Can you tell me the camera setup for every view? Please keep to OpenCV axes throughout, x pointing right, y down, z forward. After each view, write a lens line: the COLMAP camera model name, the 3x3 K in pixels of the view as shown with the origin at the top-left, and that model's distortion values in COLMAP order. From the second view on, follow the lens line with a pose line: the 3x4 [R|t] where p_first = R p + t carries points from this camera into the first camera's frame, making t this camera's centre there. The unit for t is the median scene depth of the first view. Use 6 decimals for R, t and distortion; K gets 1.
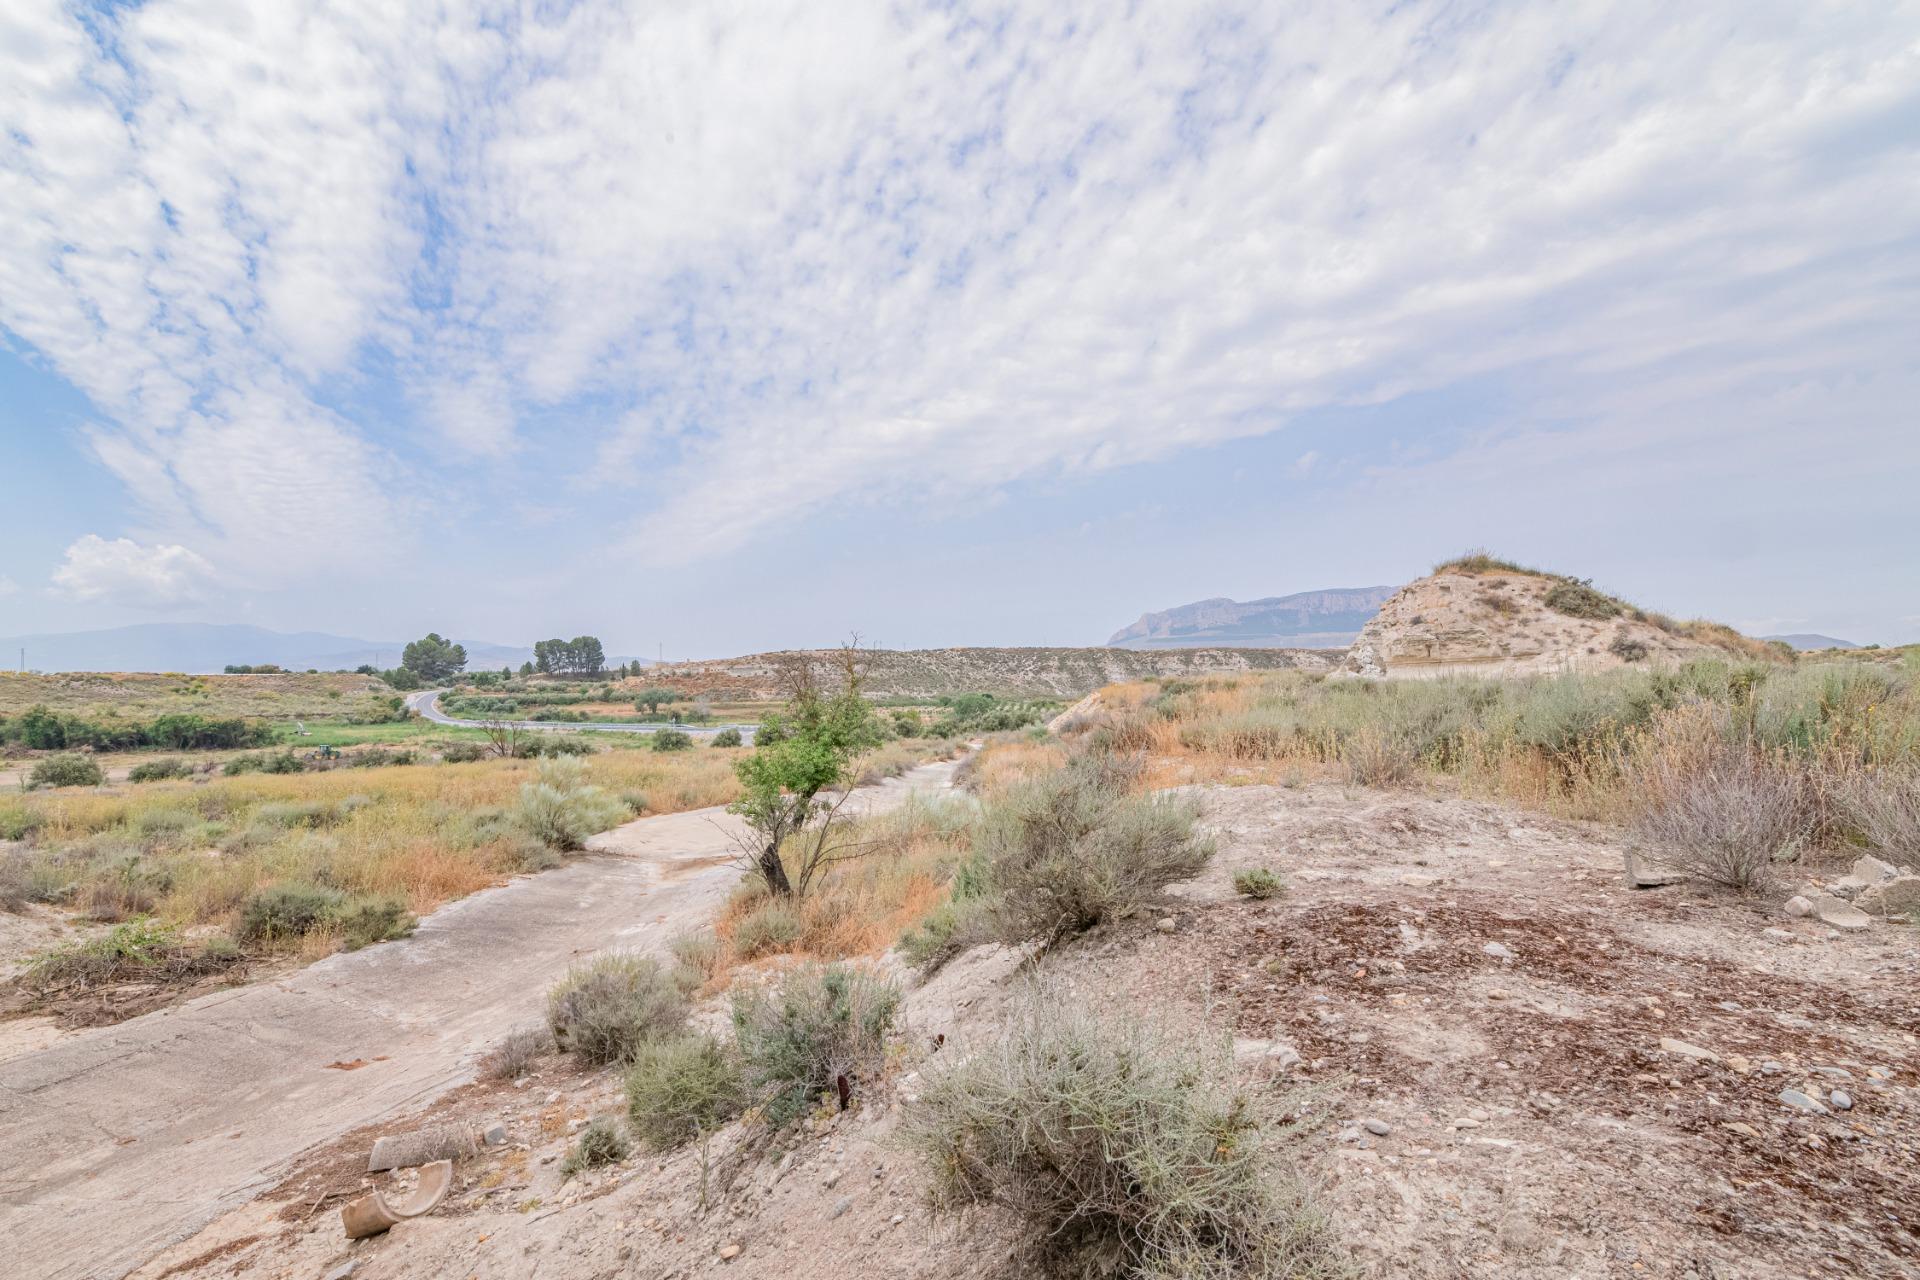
lens RADIAL K [[871.1, 0, 956.6], [0, 871.1, 651.0], [0, 0, 1]] dist [0.001227, 0.001536]
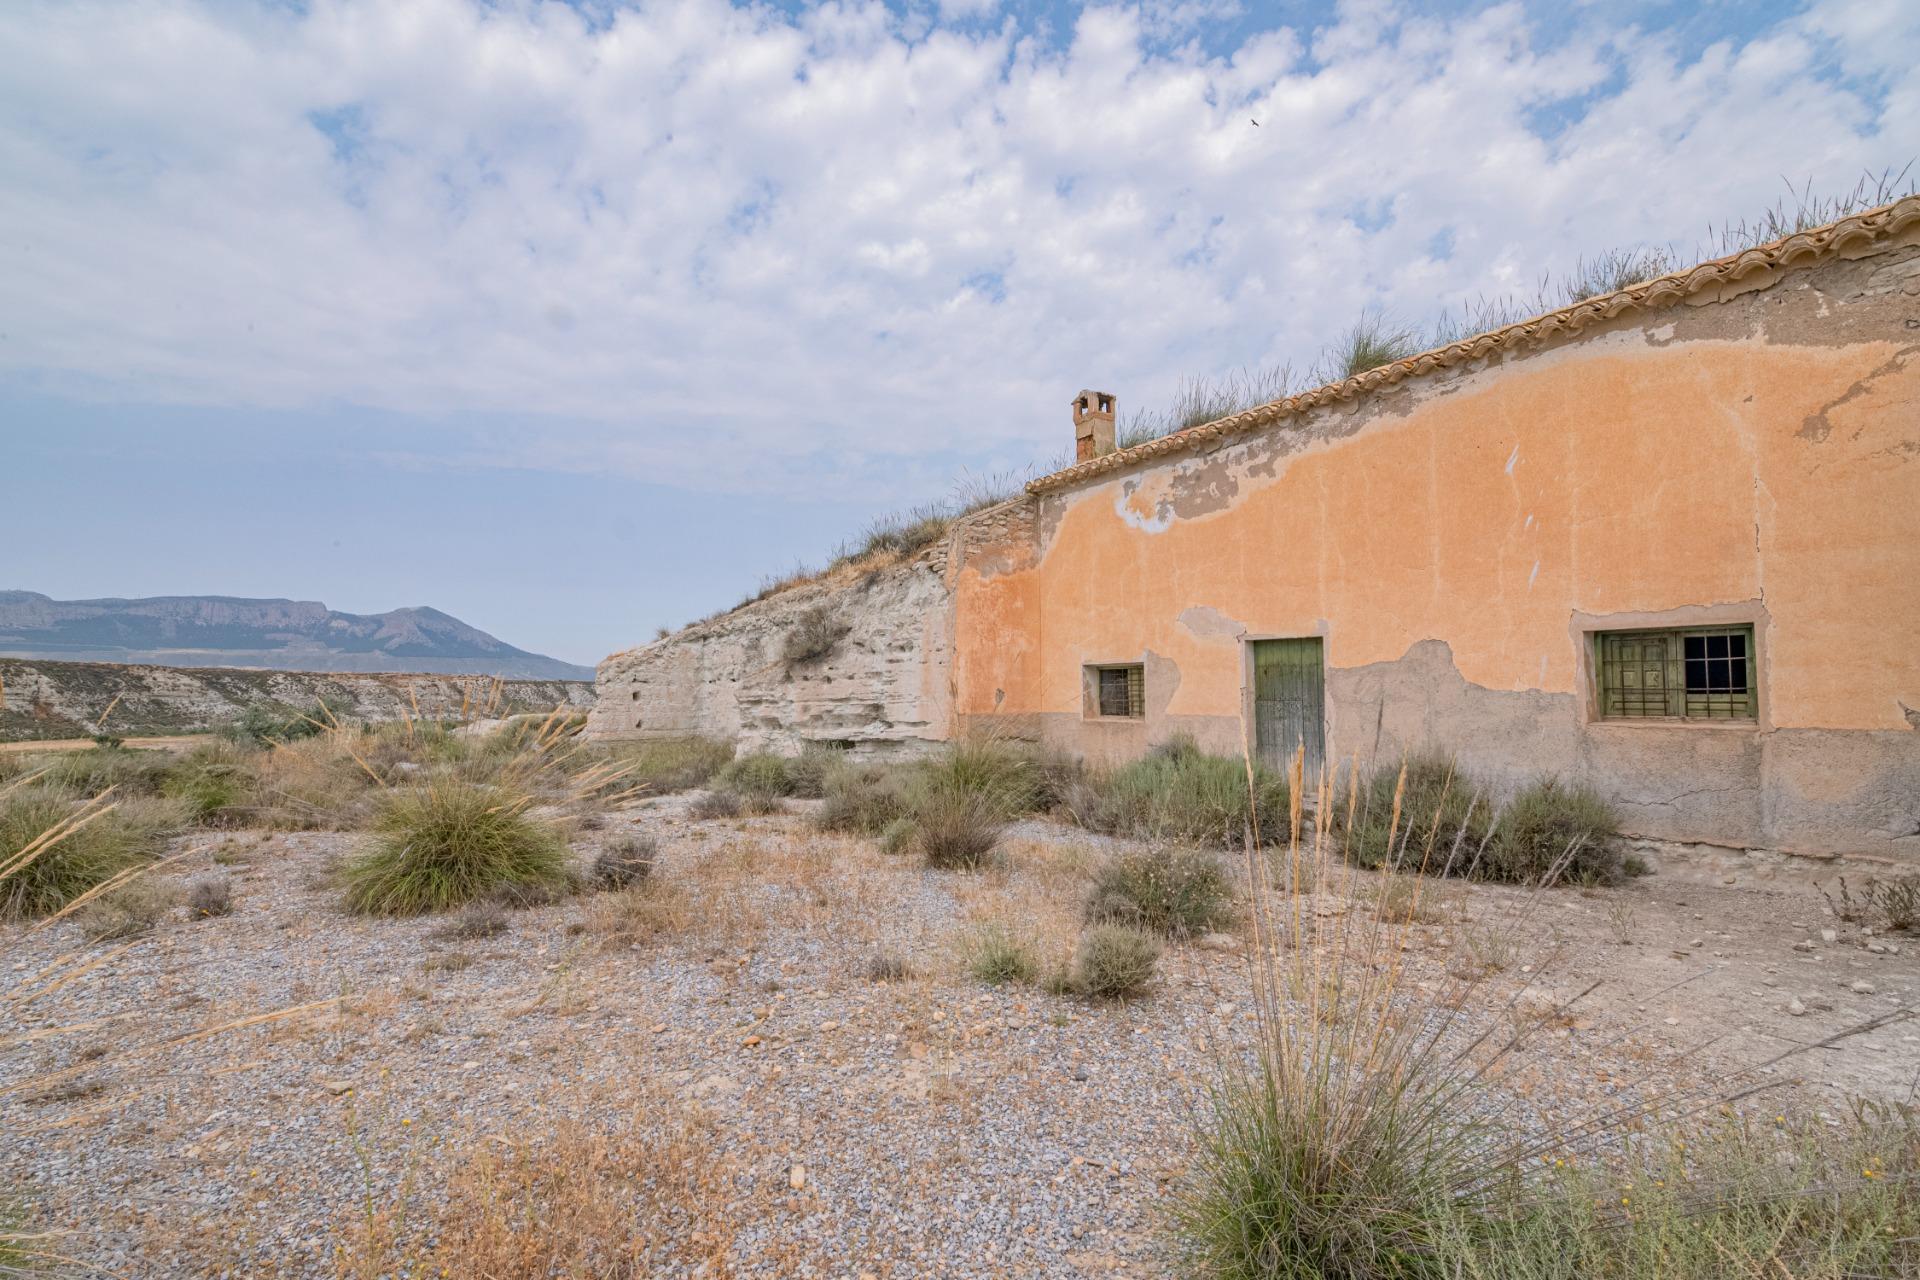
lens RADIAL K [[871.1, 0, 944.0], [0, 871.1, 645.4], [0, 0, 1]] dist [0.001227, 0.001536]
pose [[0.446651, 0.060485, 0.892662, 0.295117], [-0.027912, 0.998169, -0.053668, 0.007616], [-0.894273, -0.000945, 0.447521, 0.728753]]
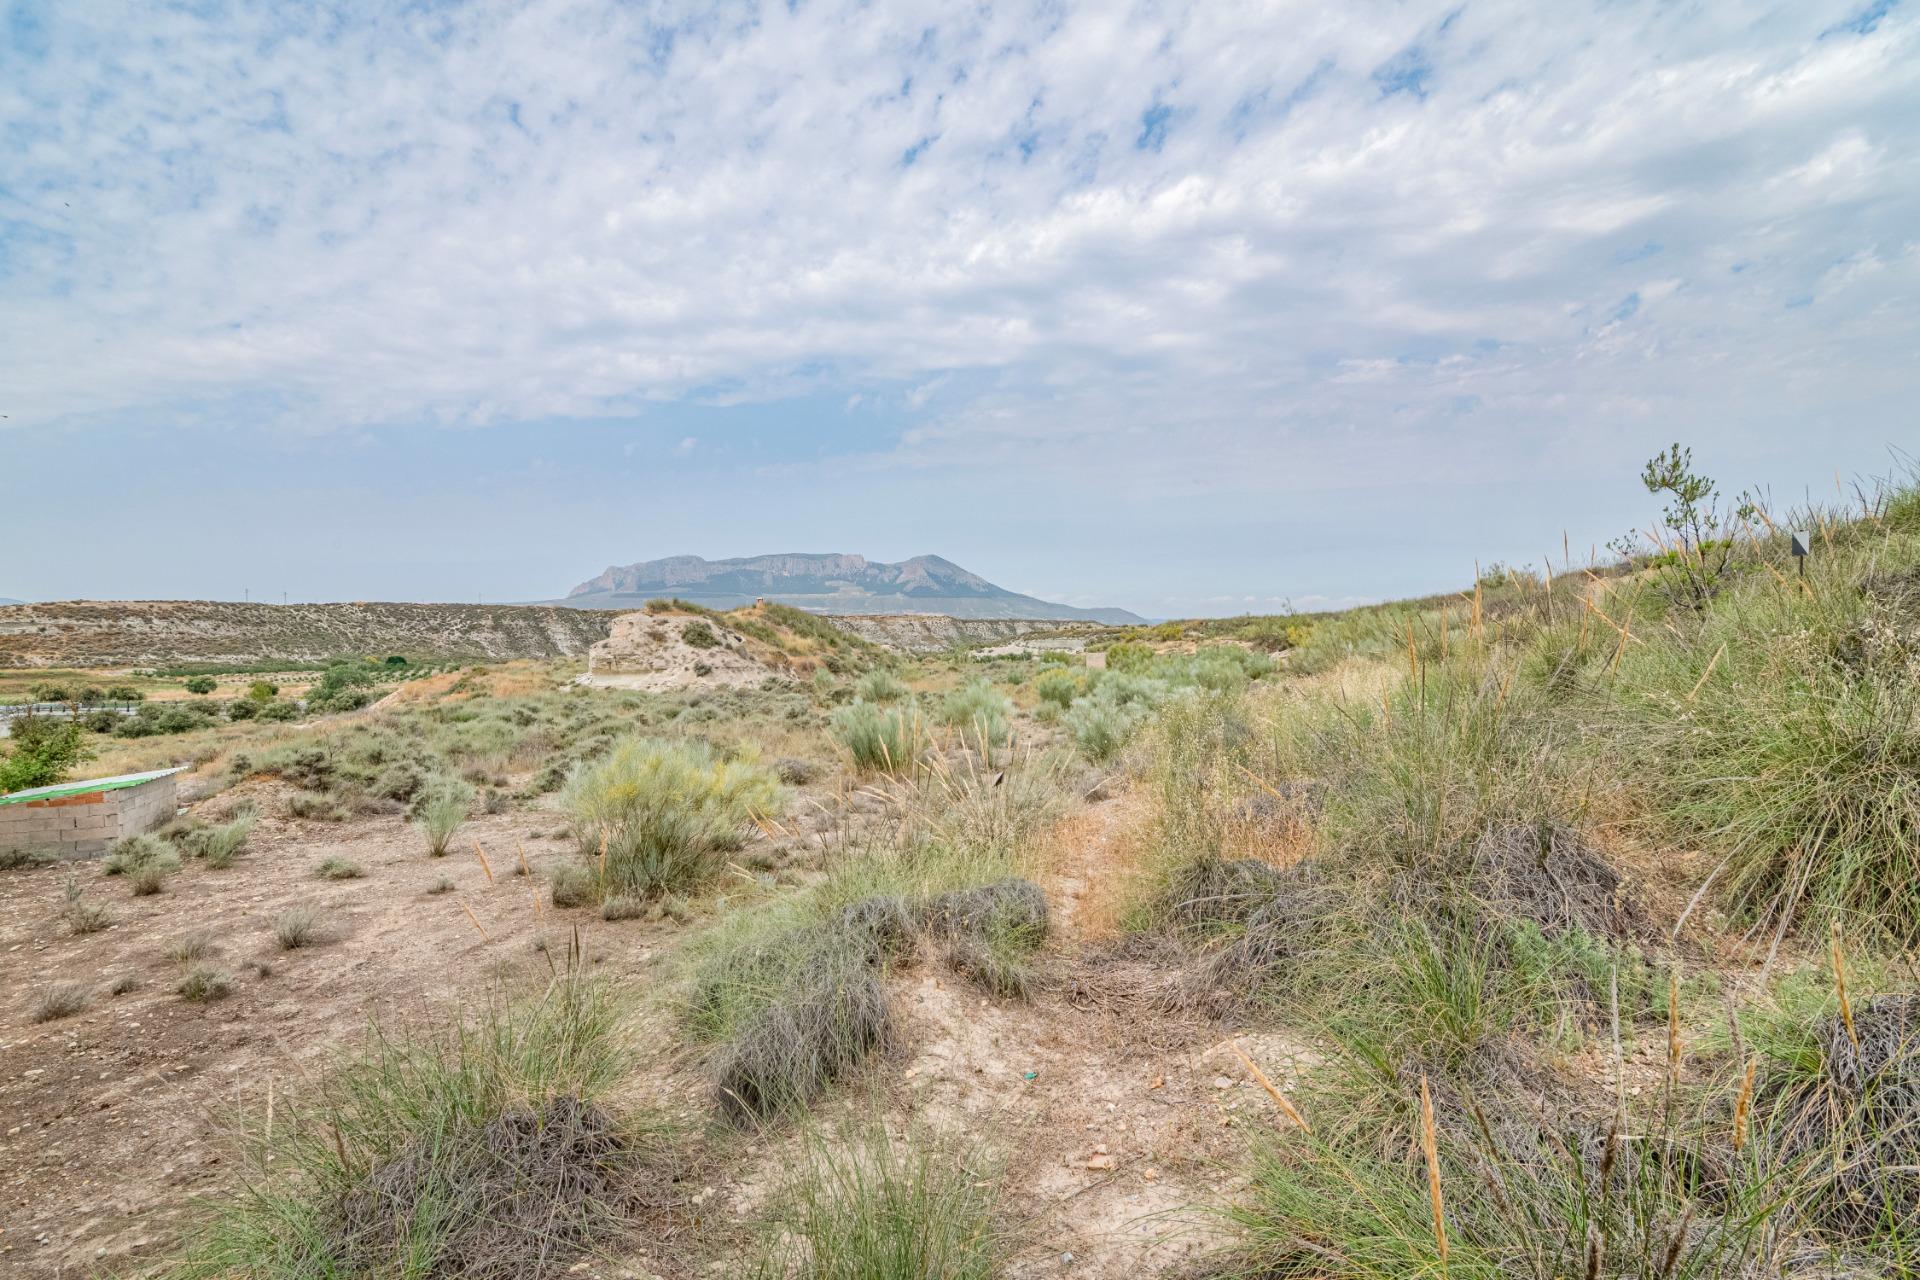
lens RADIAL K [[871.1, 0, 954.8], [0, 871.1, 644.8], [0, 0, 1]] dist [0.001227, 0.001536]
pose [[0.832201, 0.003654, 0.554462, 0.070037], [-0.027488, 0.999021, 0.034674, -0.041407], [-0.553792, -0.044097, 0.831487, -0.248847]]
